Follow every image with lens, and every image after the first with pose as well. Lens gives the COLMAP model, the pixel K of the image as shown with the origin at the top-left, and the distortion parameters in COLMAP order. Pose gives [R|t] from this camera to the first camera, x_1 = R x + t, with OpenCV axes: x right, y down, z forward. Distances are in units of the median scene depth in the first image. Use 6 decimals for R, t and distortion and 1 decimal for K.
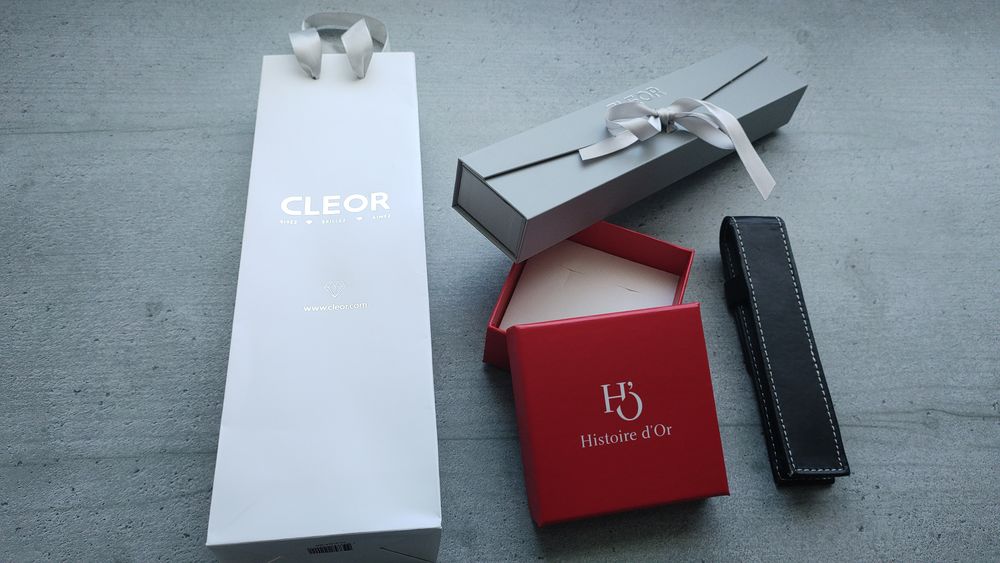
lens RADIAL K [[788.6, 0, 501.5], [0, 788.6, 277.2], [0, 0, 1]] dist [0.042071, -0.068661]
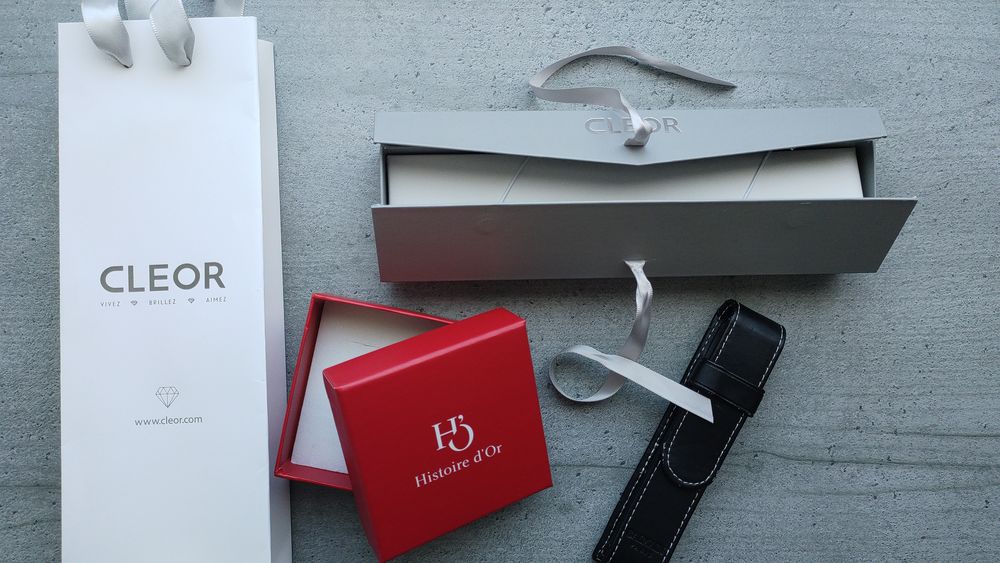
lens RADIAL K [[788.6, 0, 503.2], [0, 788.6, 279.0], [0, 0, 1]] dist [0.042071, -0.068661]
pose [[0.997695, 0.060808, -0.030109, 0.233950], [-0.035588, 0.846739, 0.530817, -0.511179], [0.057772, -0.528522, 0.846952, 0.257689]]
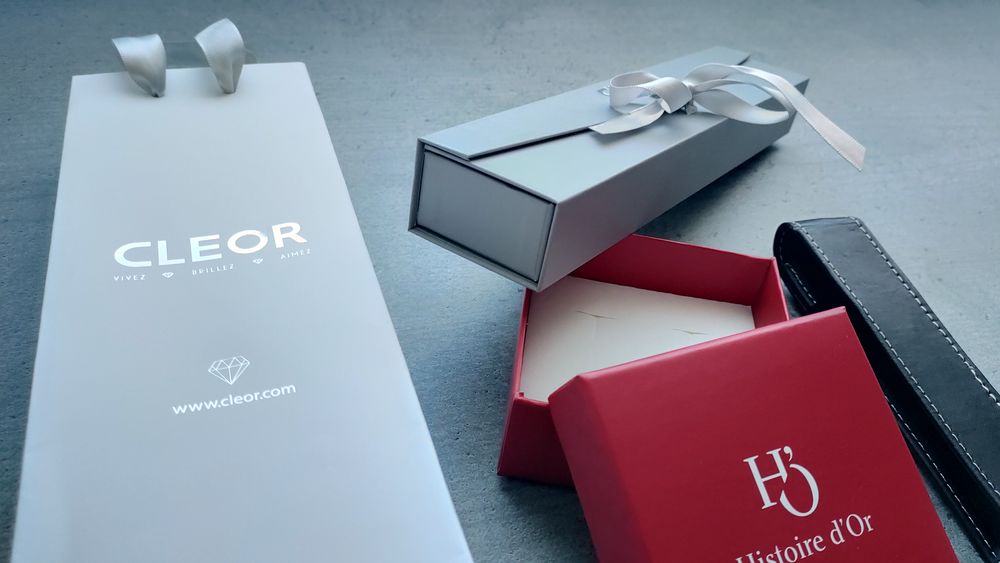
lens RADIAL K [[788.6, 0, 501.2], [0, 788.6, 289.7], [0, 0, 1]] dist [0.042071, -0.068661]
pose [[0.973568, -0.116803, 0.196271, -0.114487], [0.156636, 0.966867, -0.201575, 0.088731], [-0.166223, 0.226990, 0.959607, 0.386310]]
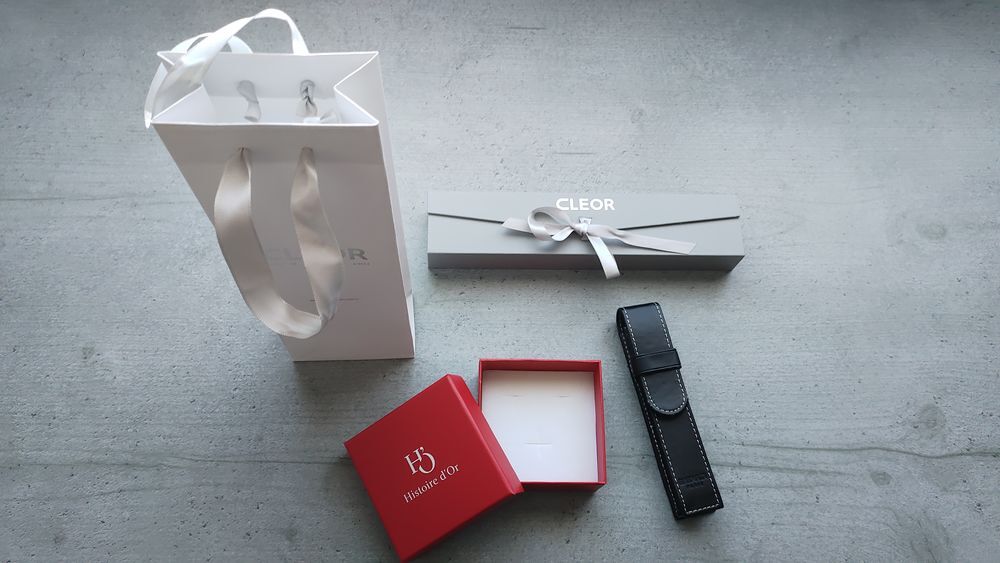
lens RADIAL K [[788.6, 0, 504.2], [0, 788.6, 275.1], [0, 0, 1]] dist [0.042071, -0.068661]
pose [[0.997347, 0.053831, -0.049005, 0.338661], [-0.044708, 0.984214, 0.171245, -0.352161], [0.057450, -0.168600, 0.984009, -0.295553]]
